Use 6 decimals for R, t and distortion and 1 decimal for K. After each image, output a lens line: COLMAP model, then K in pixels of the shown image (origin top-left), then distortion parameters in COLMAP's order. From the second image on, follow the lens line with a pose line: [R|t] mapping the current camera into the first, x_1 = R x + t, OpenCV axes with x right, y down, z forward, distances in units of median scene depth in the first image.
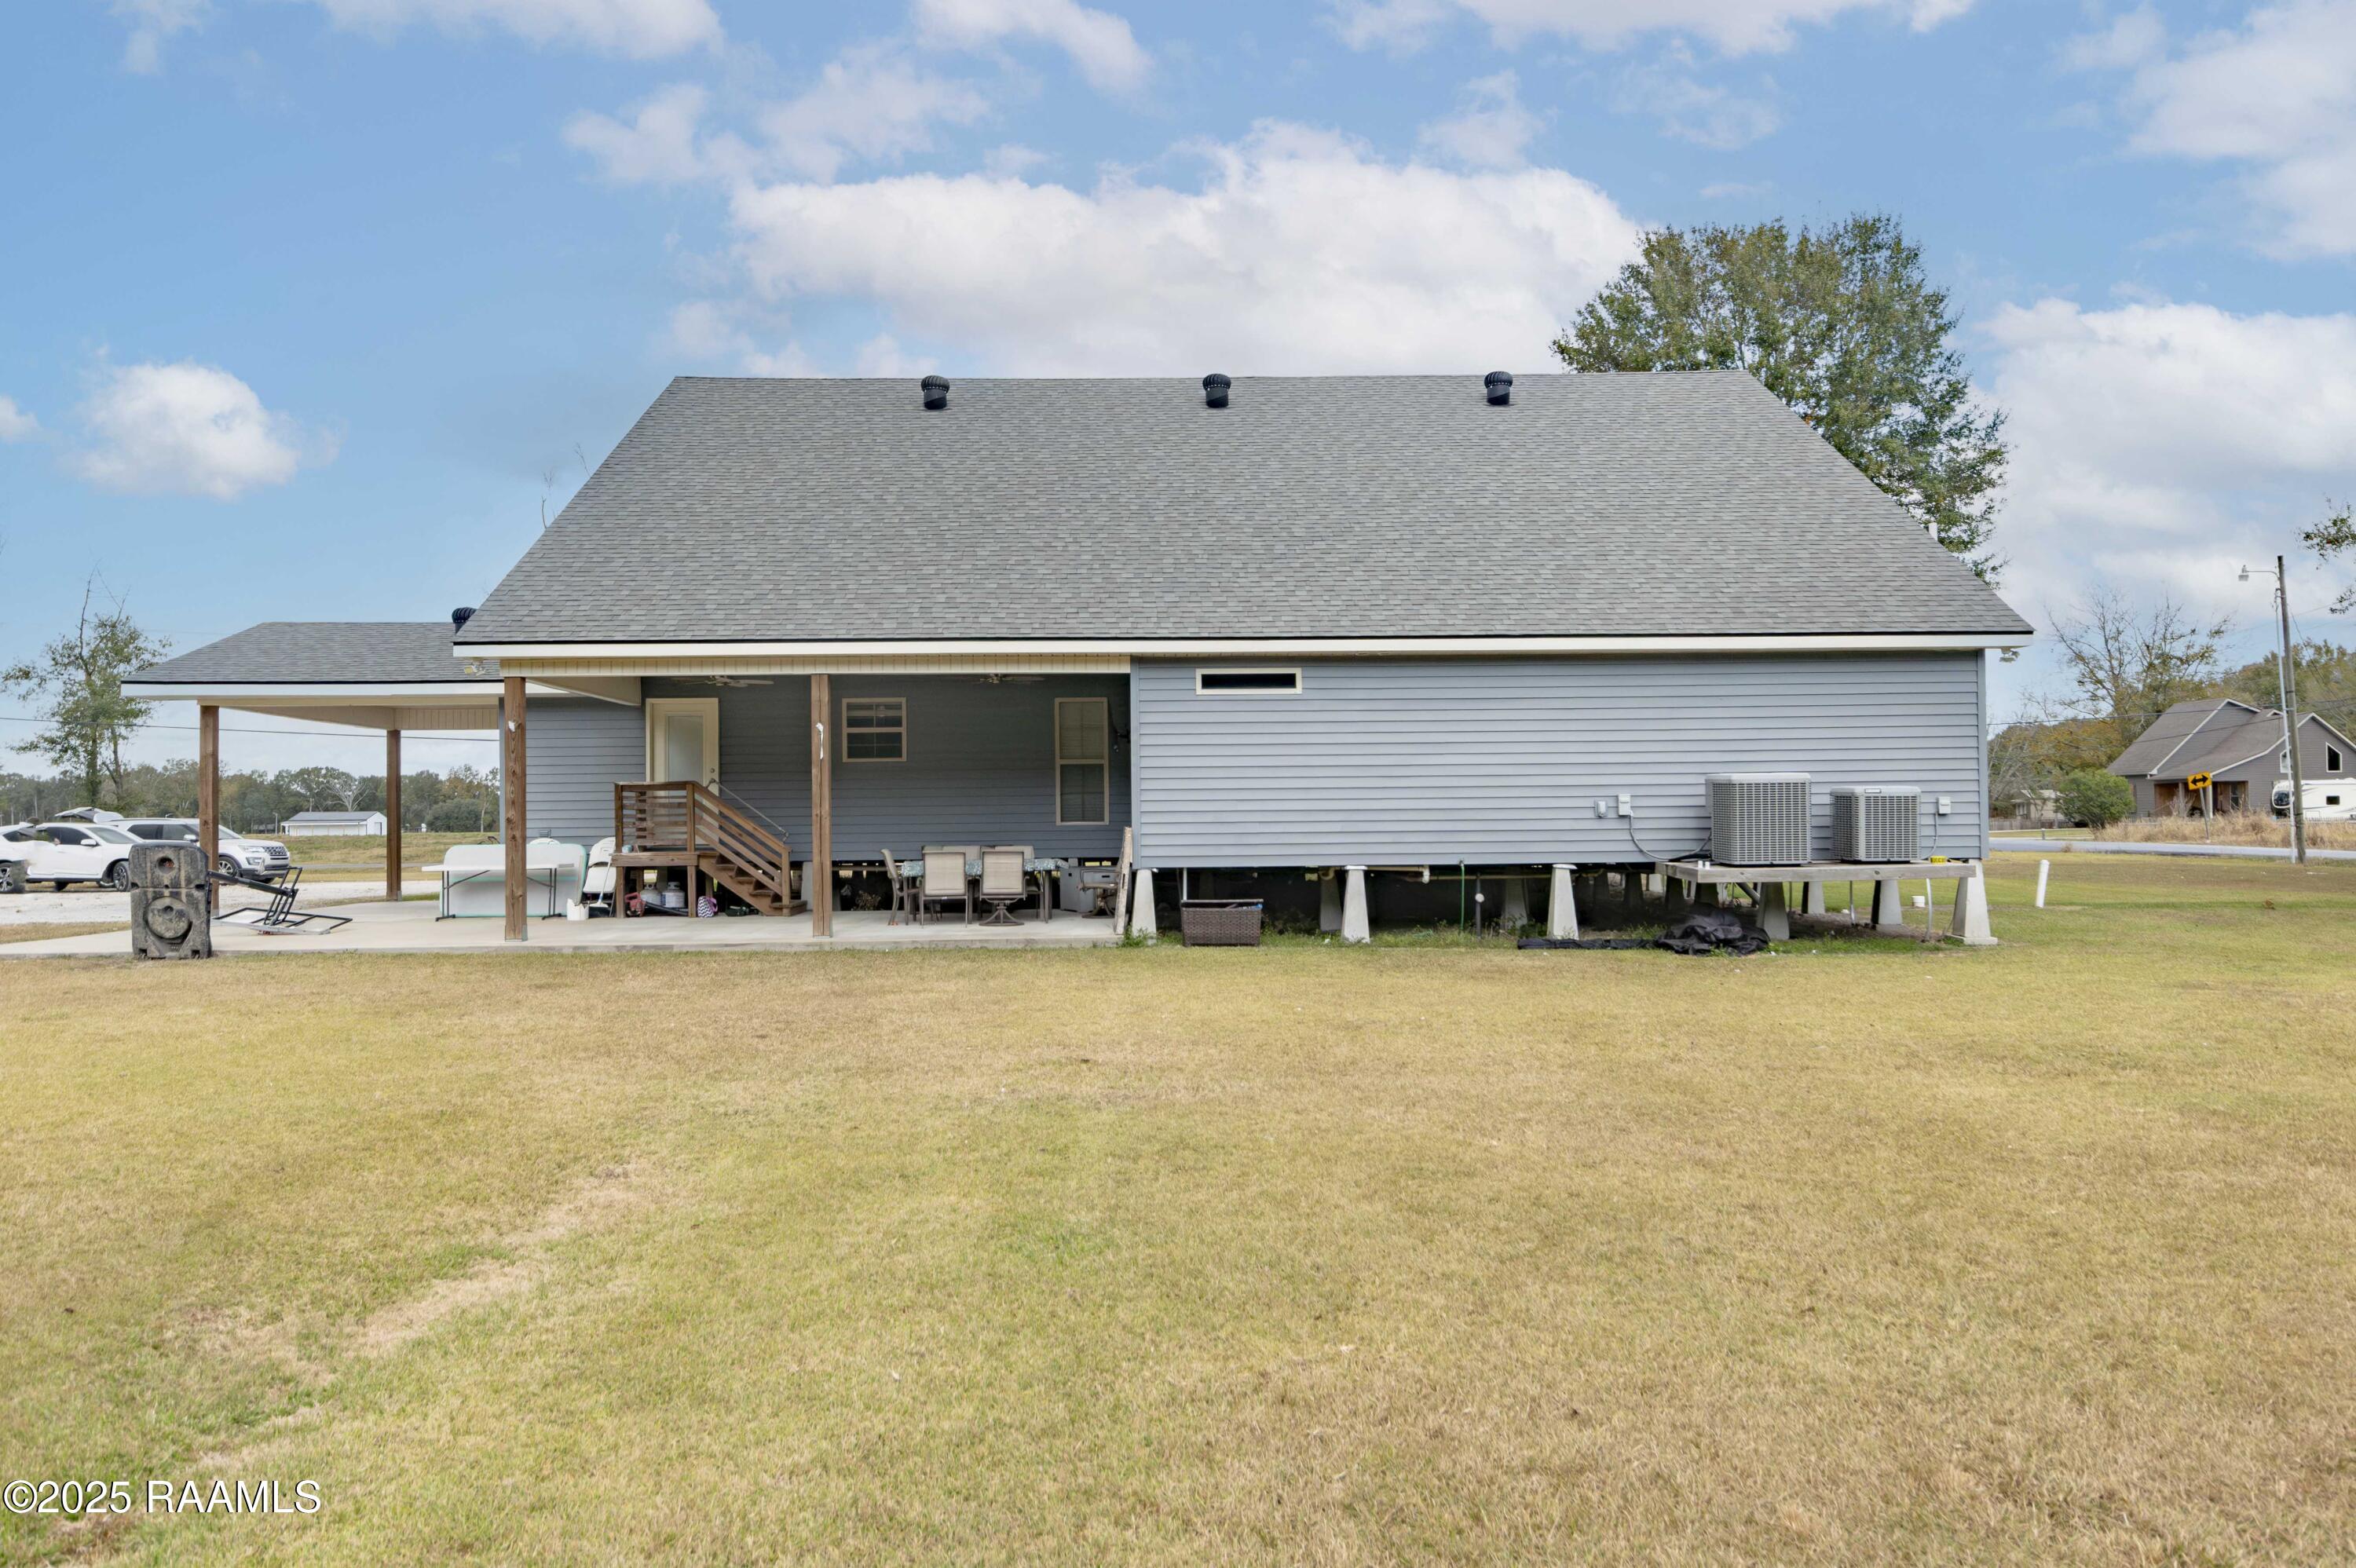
lens RADIAL K [[1799.3, 0, 1201.8], [0, 1799.3, 780.7], [0, 0, 1]] dist [0.008789, 0.008400]
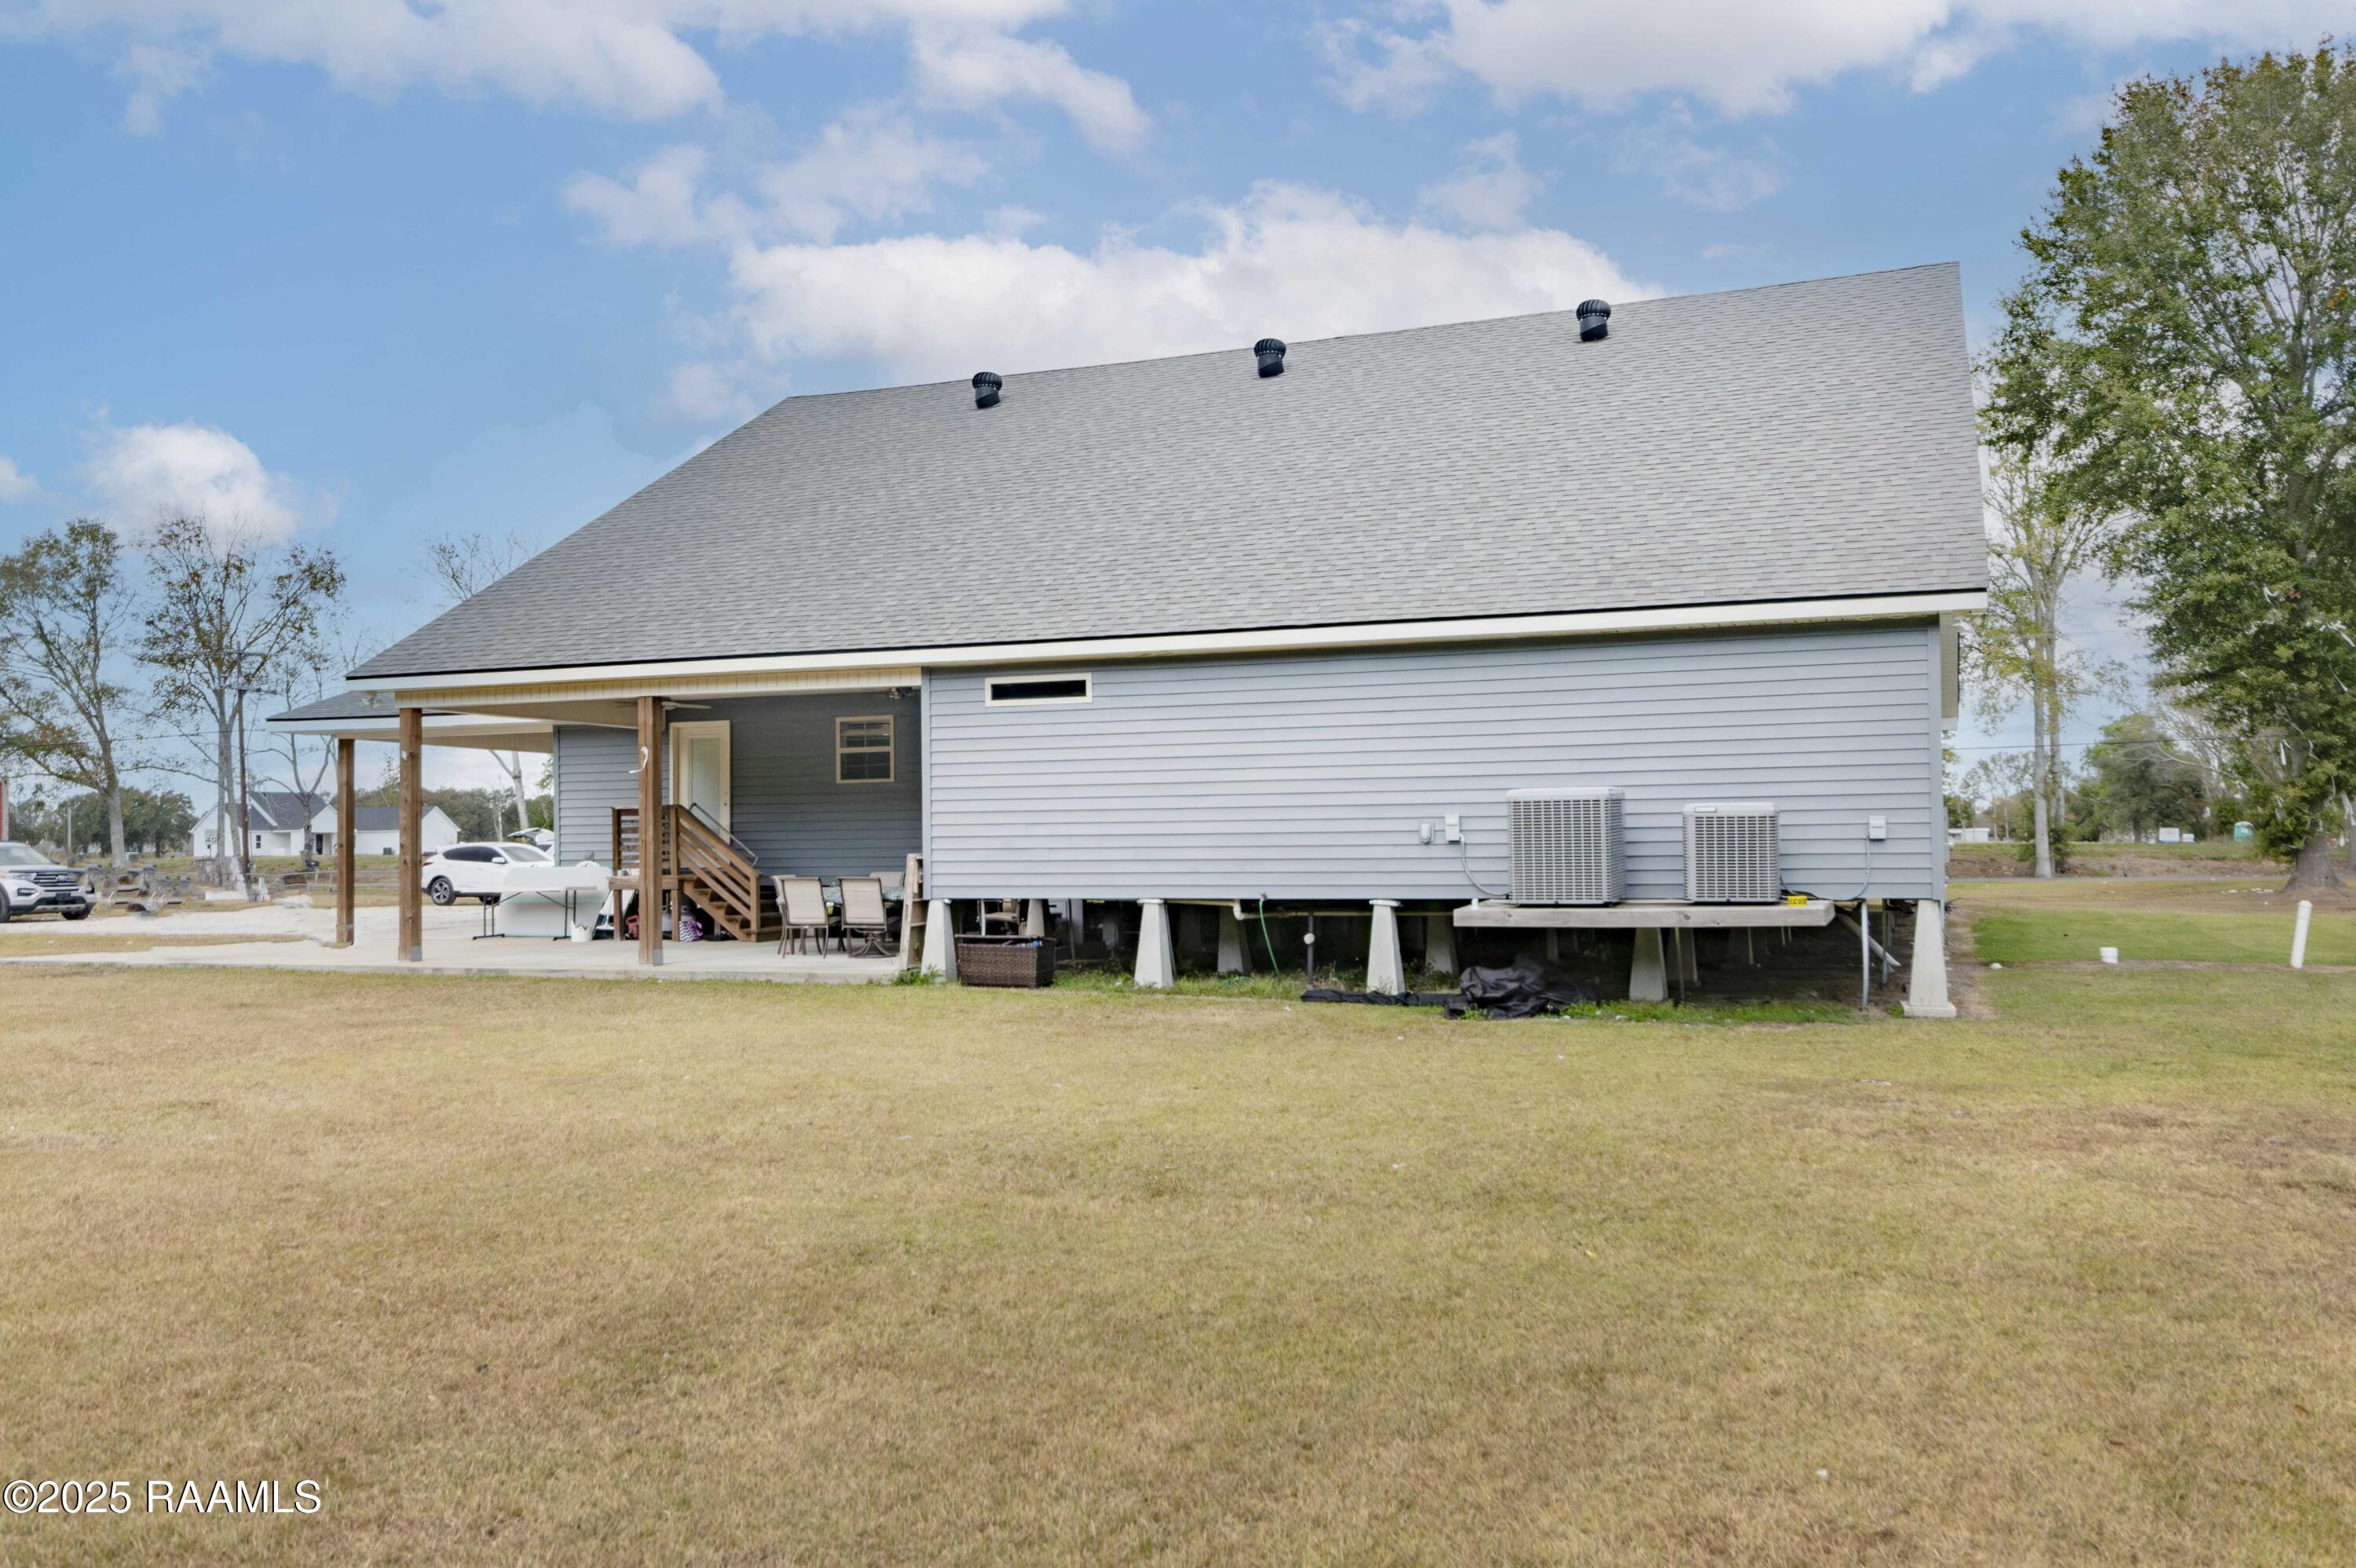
lens RADIAL K [[1928.8, 0, 1169.6], [0, 1928.8, 792.0], [0, 0, 1]] dist [0.013043, 0.001974]
pose [[0.914870, -0.009942, -0.403626, 0.466024], [0.009559, 0.999950, -0.002964, -0.001475], [0.403635, -0.001146, 0.914919, 0.152816]]
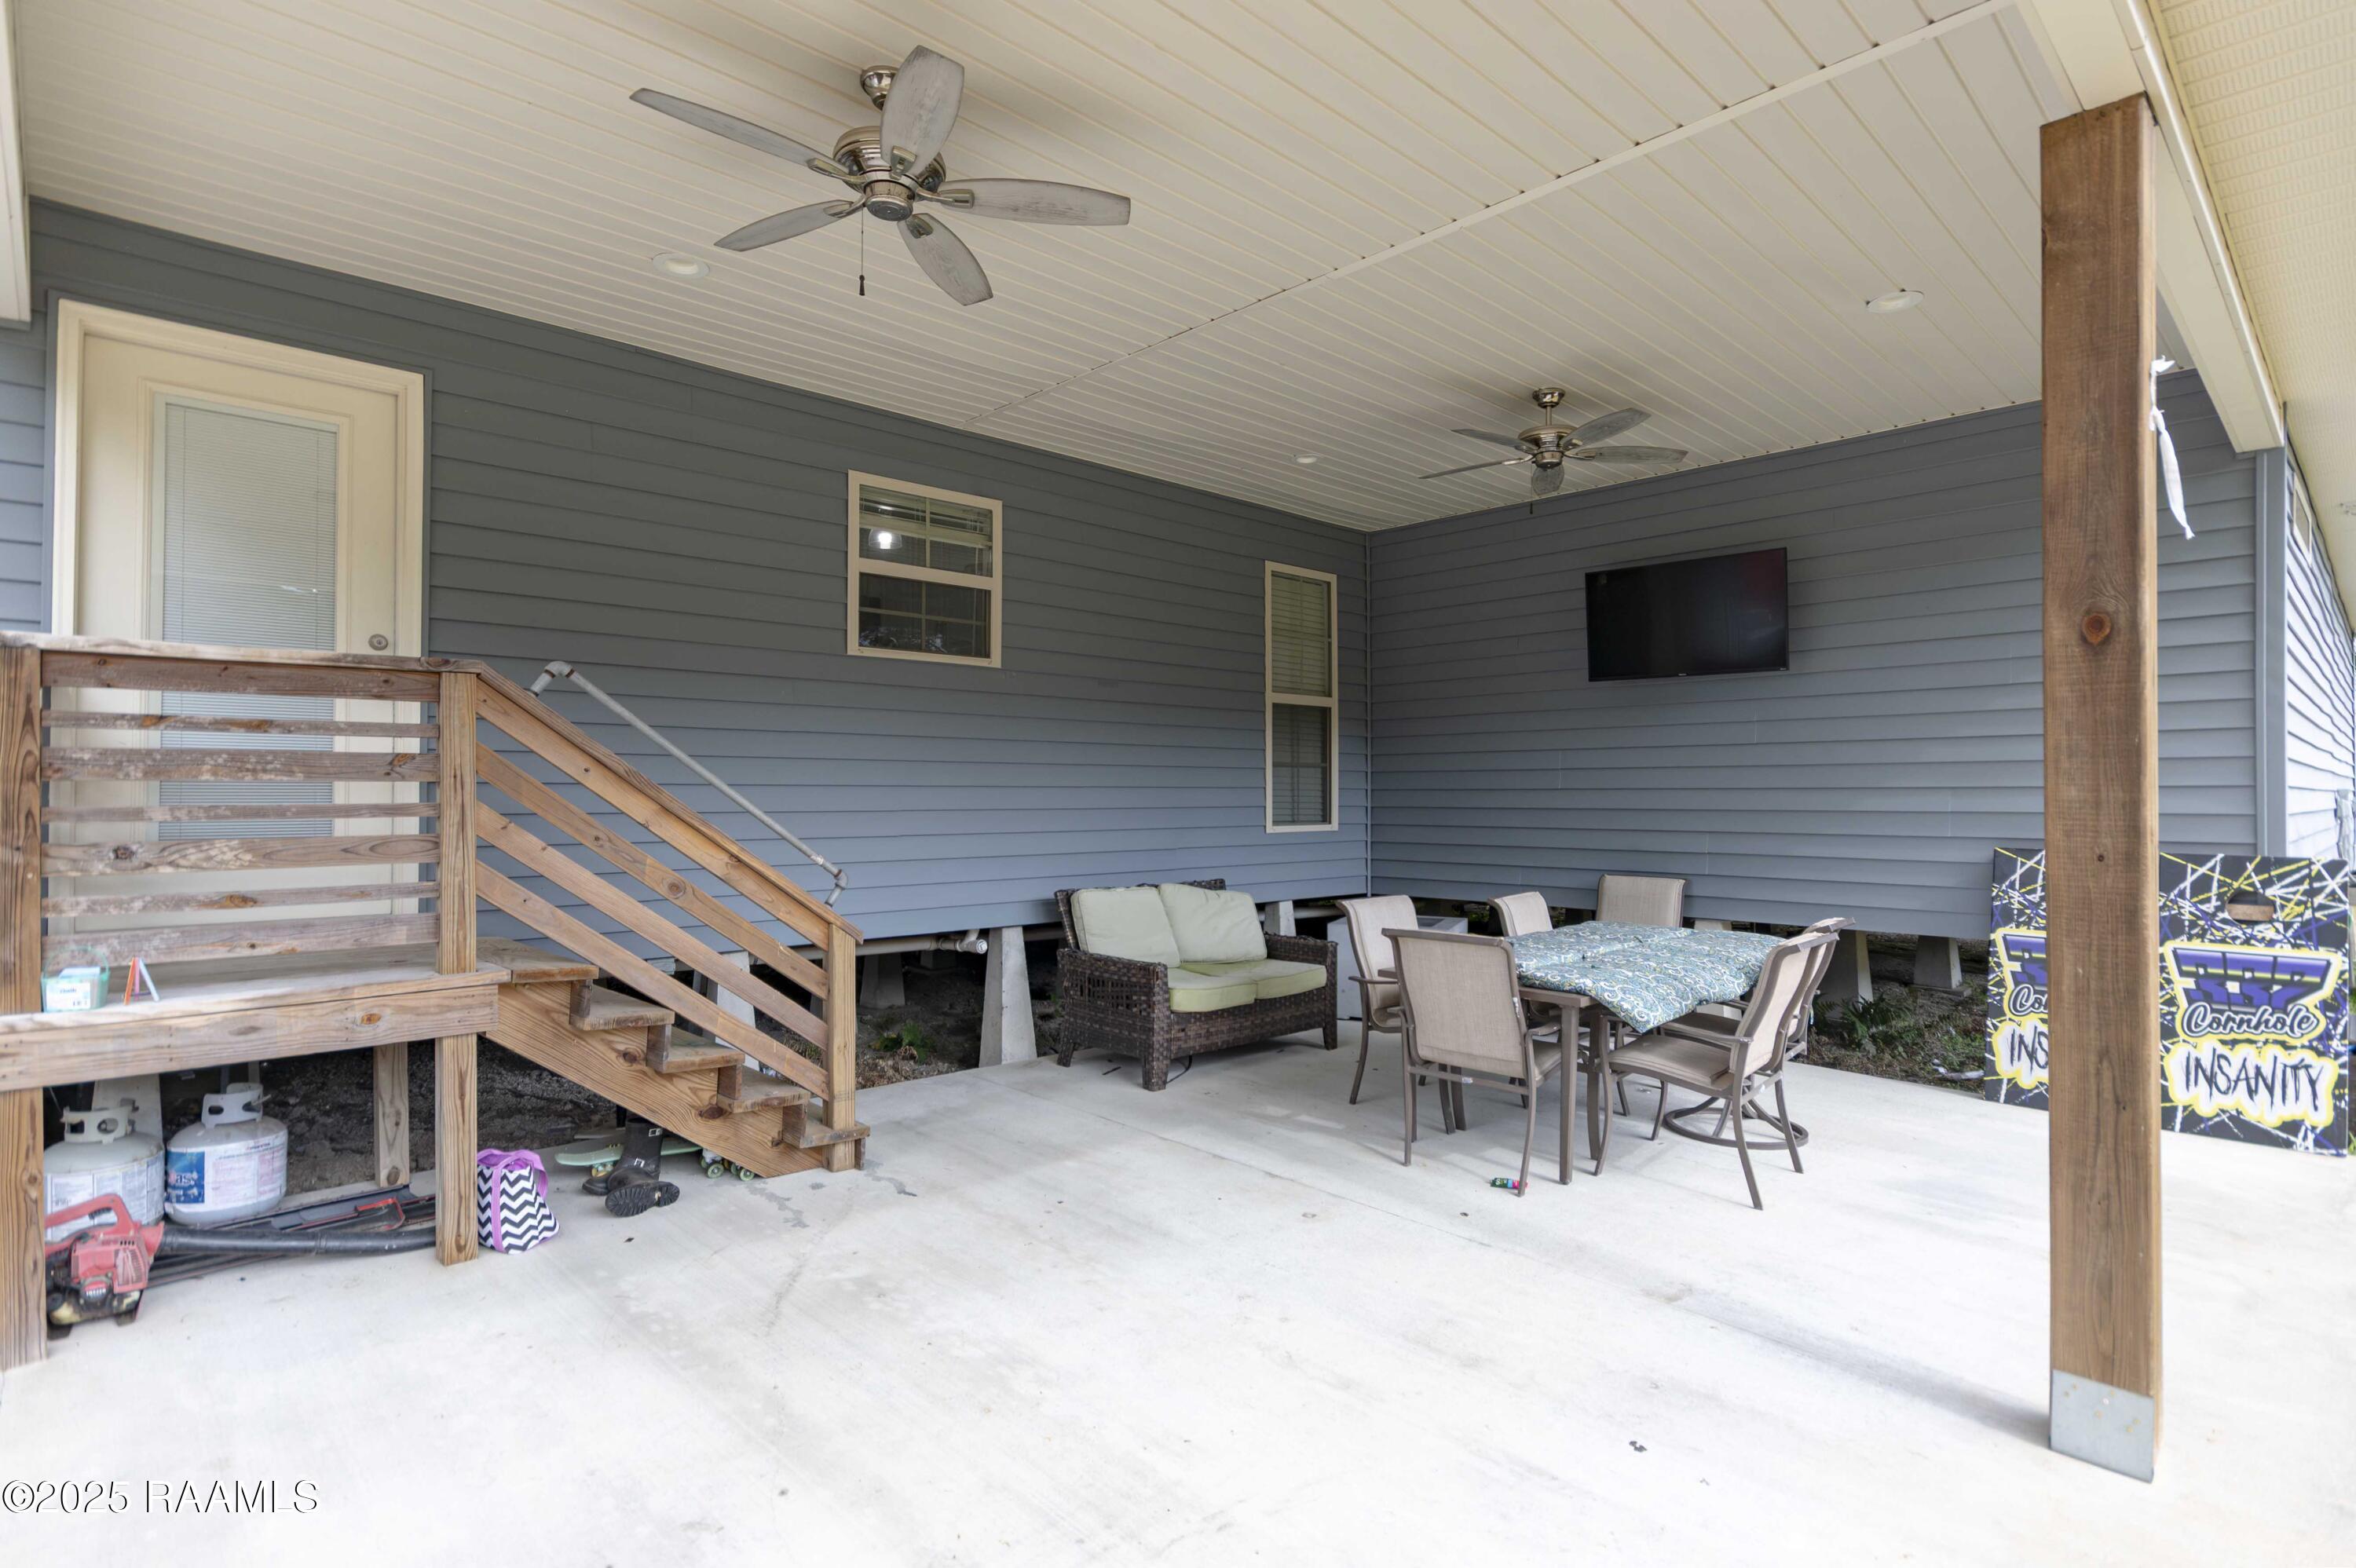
lens RADIAL K [[1182.4, 0, 1197.6], [0, 1182.4, 787.1], [0, 0, 1]] dist [0.002421, 0.000161]
pose [[0.737341, 0.016754, 0.675312, -0.368909], [-0.022421, 0.999749, -0.000323, 0.016510], [-0.675148, -0.014903, 0.737532, 0.961565]]
